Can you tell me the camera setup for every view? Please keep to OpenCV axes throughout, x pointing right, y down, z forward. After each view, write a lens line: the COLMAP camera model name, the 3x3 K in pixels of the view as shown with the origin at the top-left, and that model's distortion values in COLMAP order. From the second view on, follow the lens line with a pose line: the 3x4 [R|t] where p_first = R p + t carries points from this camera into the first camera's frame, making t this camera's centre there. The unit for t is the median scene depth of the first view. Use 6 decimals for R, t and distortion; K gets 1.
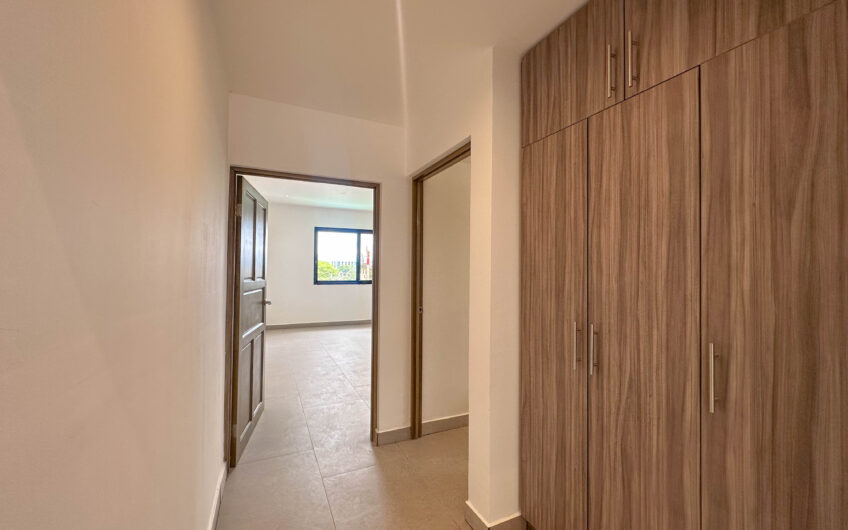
lens RADIAL K [[338.1, 0, 424.0], [0, 338.1, 265.0], [0, 0, 1]] dist [0.000833, 0.000182]
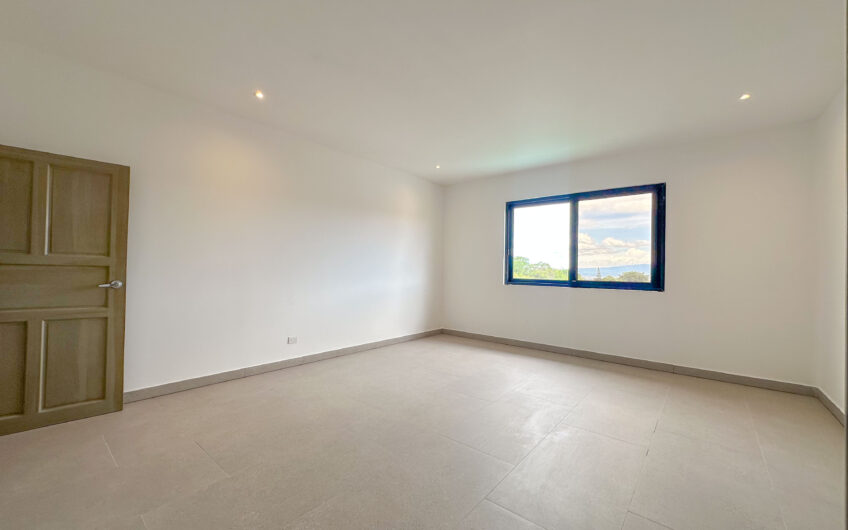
lens RADIAL K [[338.1, 0, 424.0], [0, 338.1, 265.0], [0, 0, 1]] dist [0.000833, 0.000182]
pose [[0.382961, -0.018972, -0.923570, 0.262759], [-0.002469, 0.999764, -0.021561, 0.033157], [0.923761, 0.010537, 0.382824, 0.554297]]
